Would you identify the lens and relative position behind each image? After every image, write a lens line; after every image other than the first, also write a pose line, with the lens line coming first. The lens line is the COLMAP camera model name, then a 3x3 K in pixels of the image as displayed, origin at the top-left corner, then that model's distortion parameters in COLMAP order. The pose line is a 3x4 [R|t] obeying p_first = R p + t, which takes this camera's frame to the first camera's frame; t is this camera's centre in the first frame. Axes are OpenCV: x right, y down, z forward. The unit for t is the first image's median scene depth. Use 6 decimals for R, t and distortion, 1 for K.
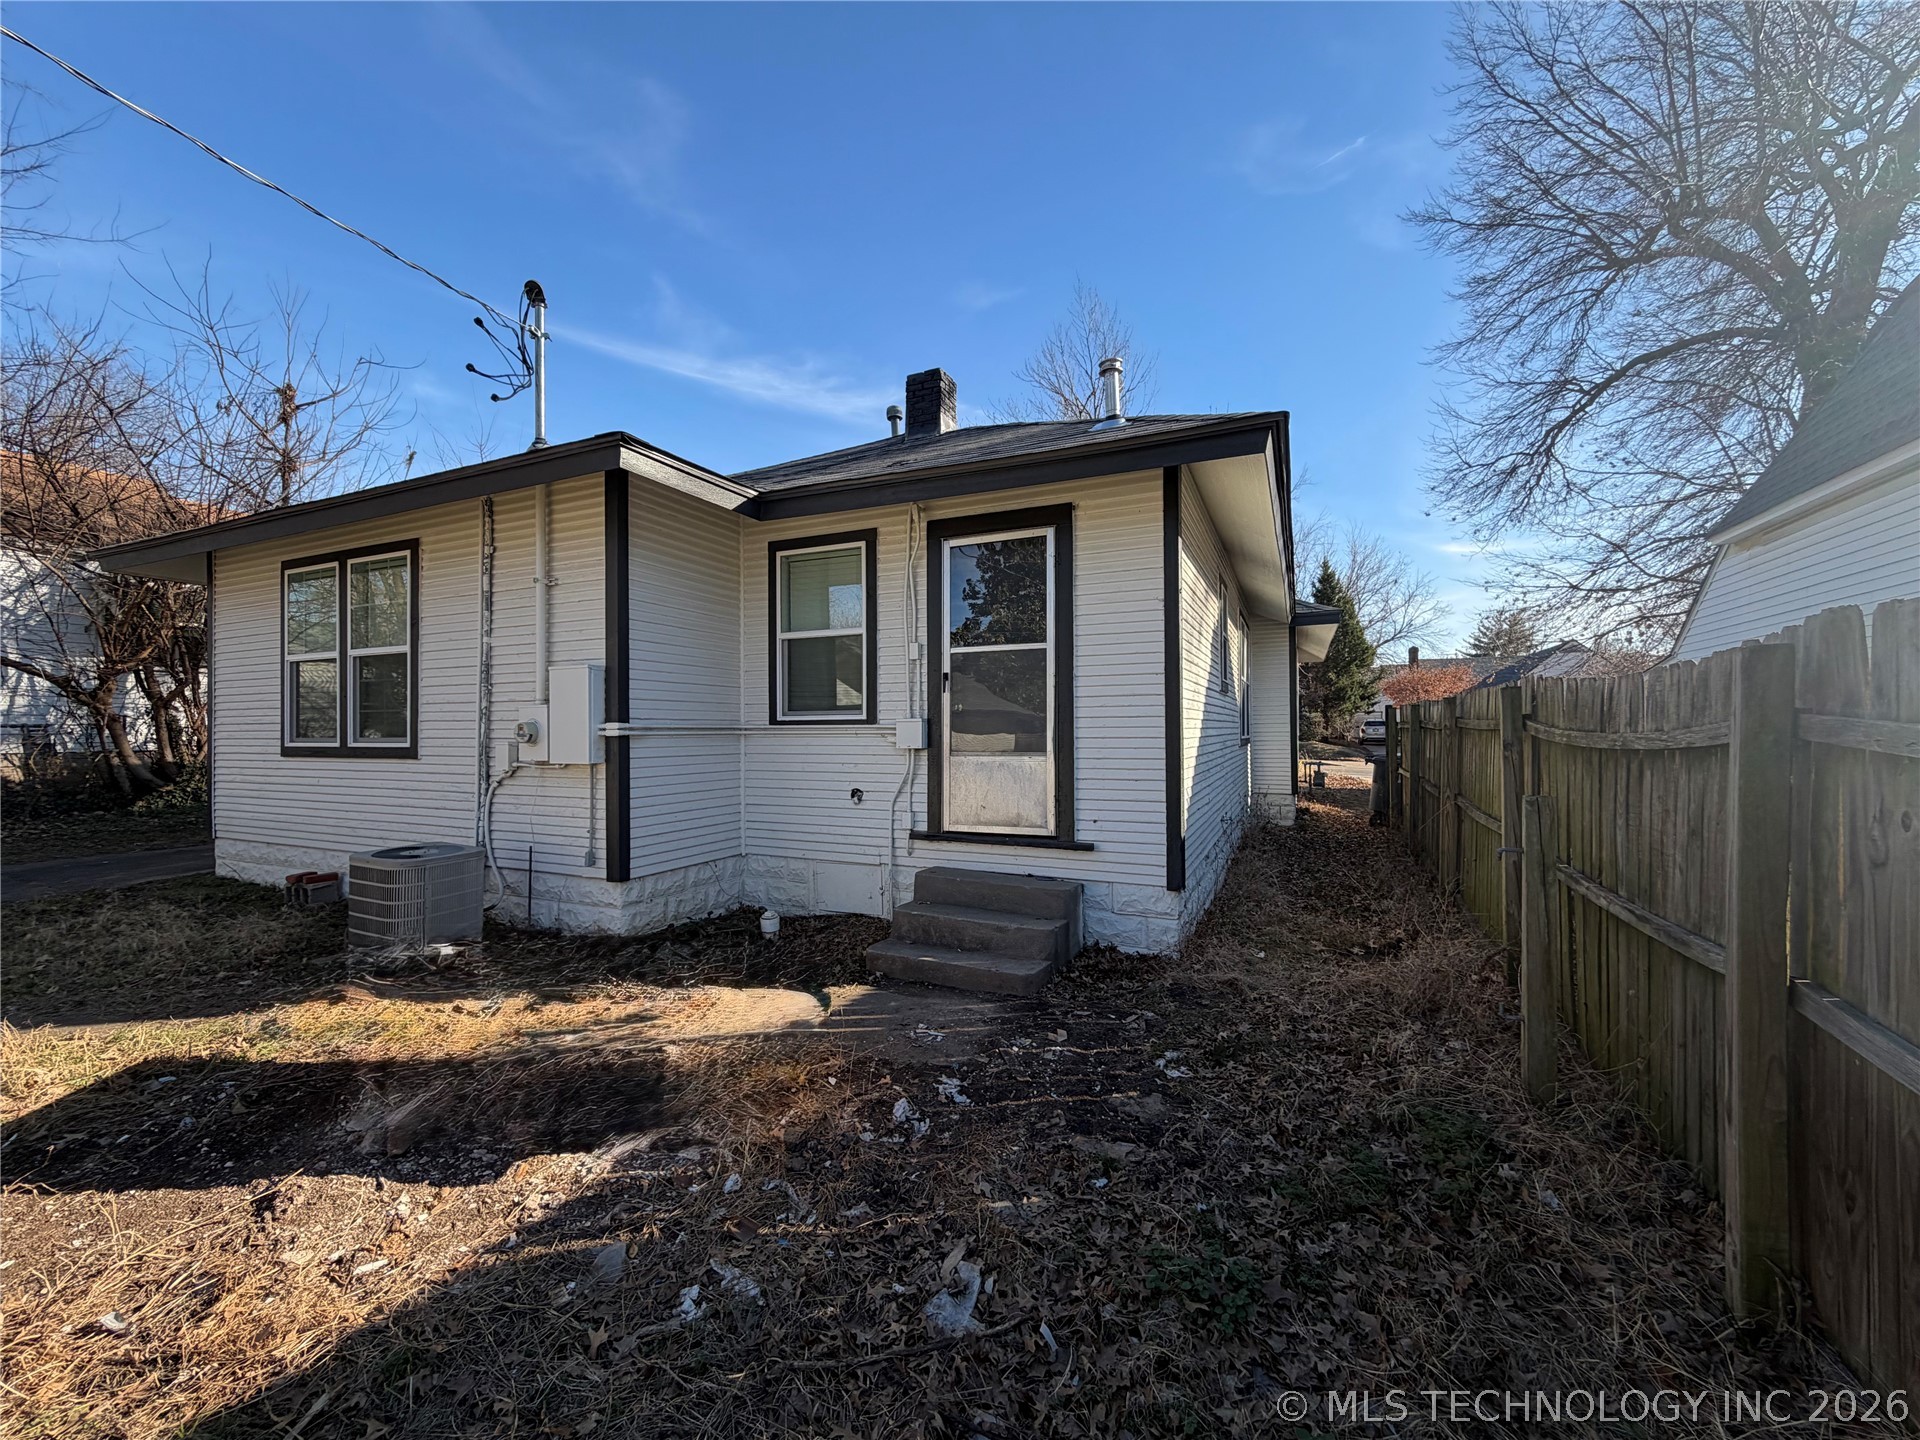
lens RADIAL K [[775.7, 0, 952.5], [0, 775.7, 720.0], [0, 0, 1]] dist [-0.002225, -0.000695]
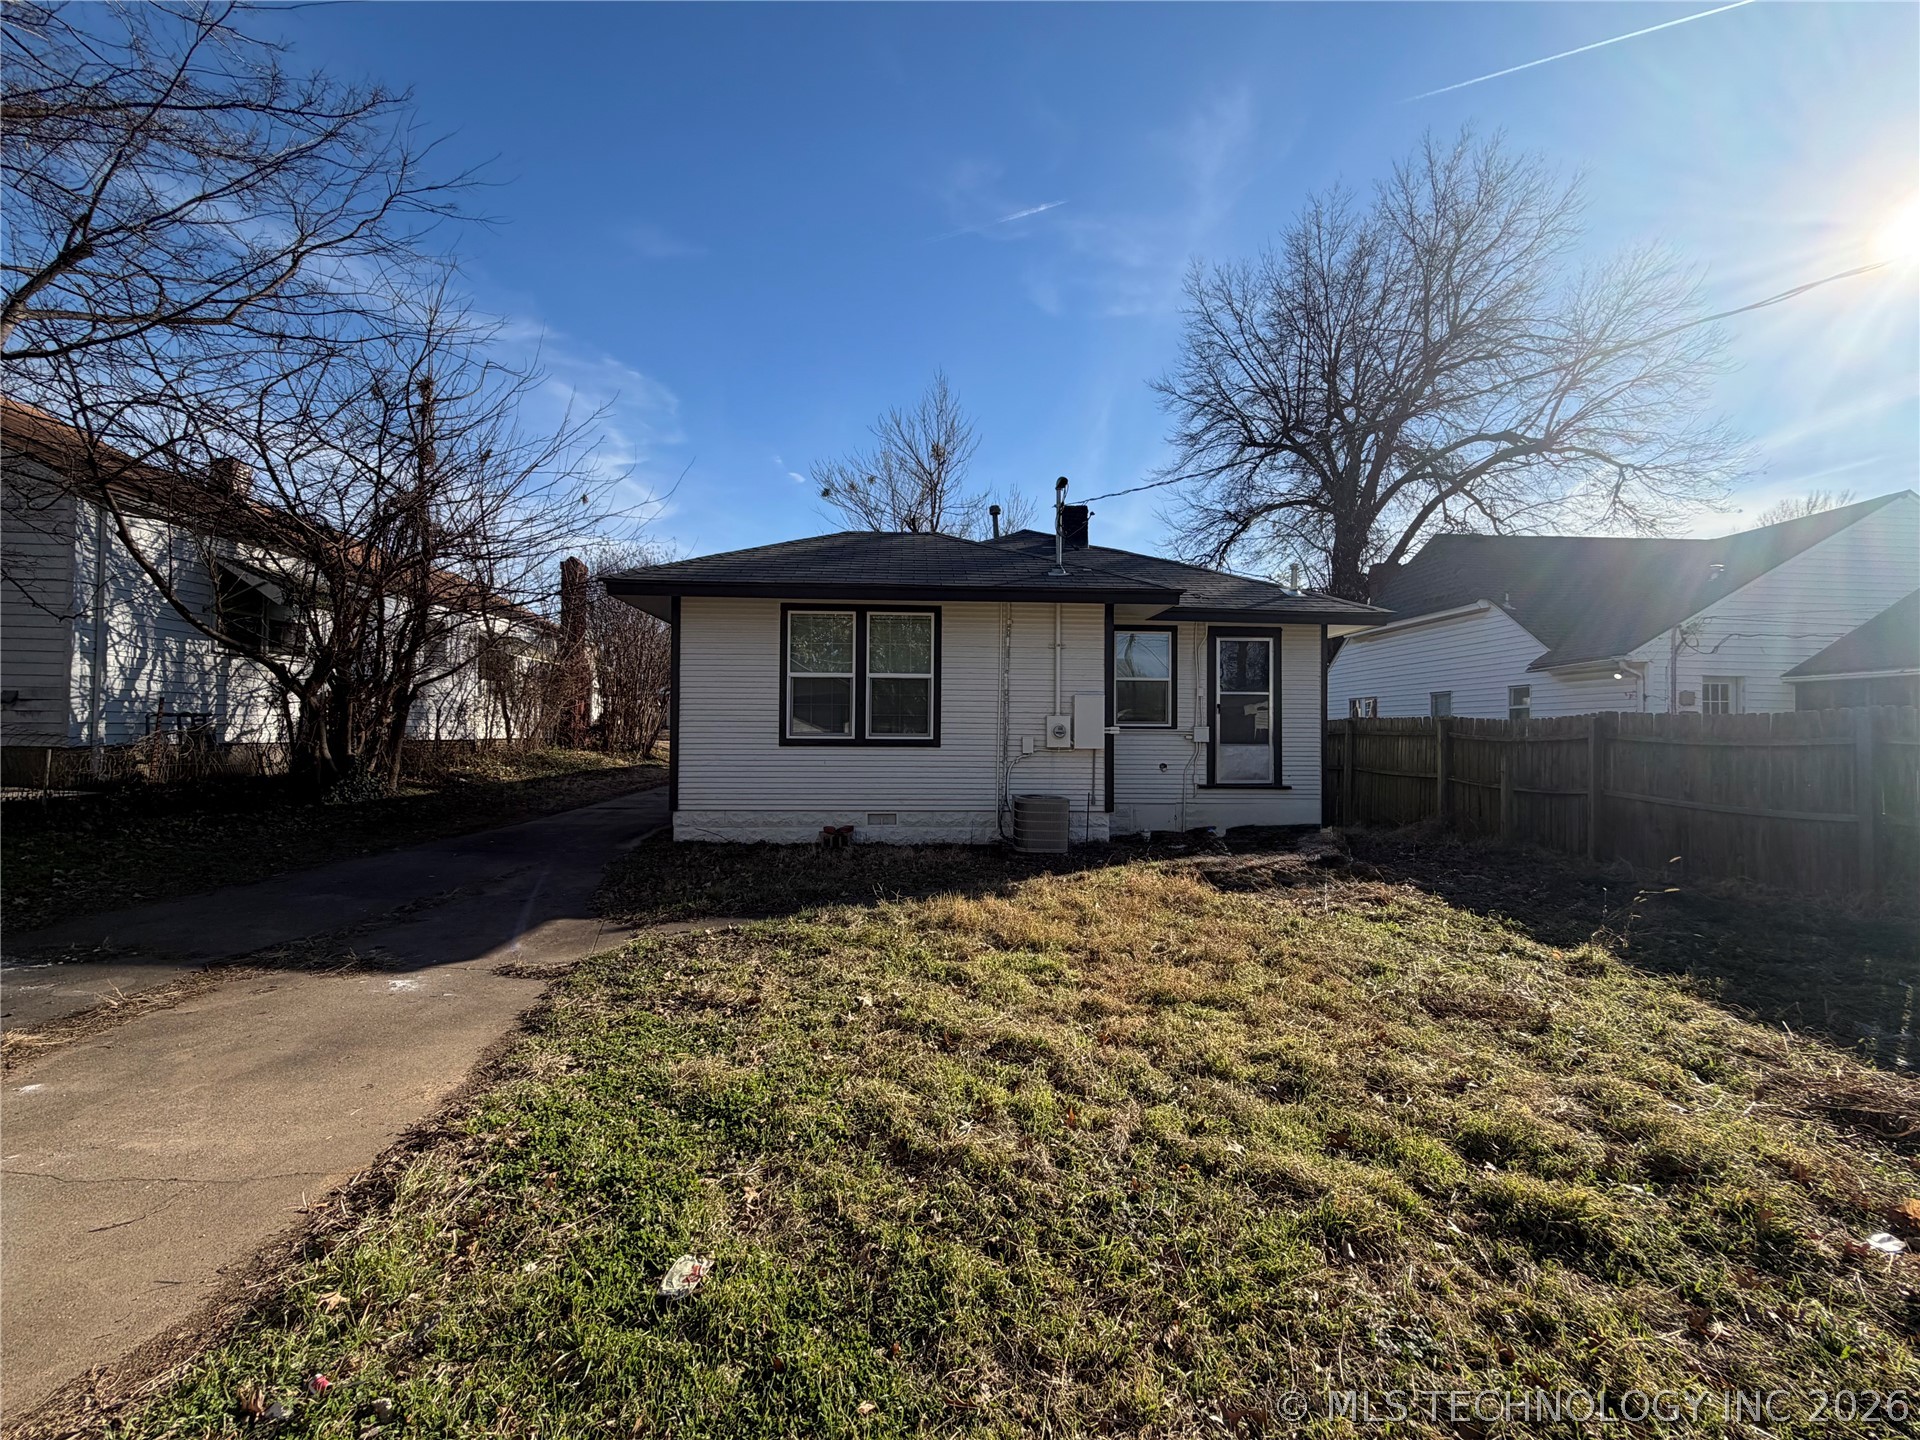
lens RADIAL K [[775.7, 0, 952.5], [0, 775.7, 720.0], [0, 0, 1]] dist [-0.002225, -0.000695]
pose [[0.882958, 0.019929, 0.469028, -1.448078], [-0.018718, 0.999799, -0.007245, 0.006669], [-0.469078, -0.002382, 0.883154, -0.409341]]
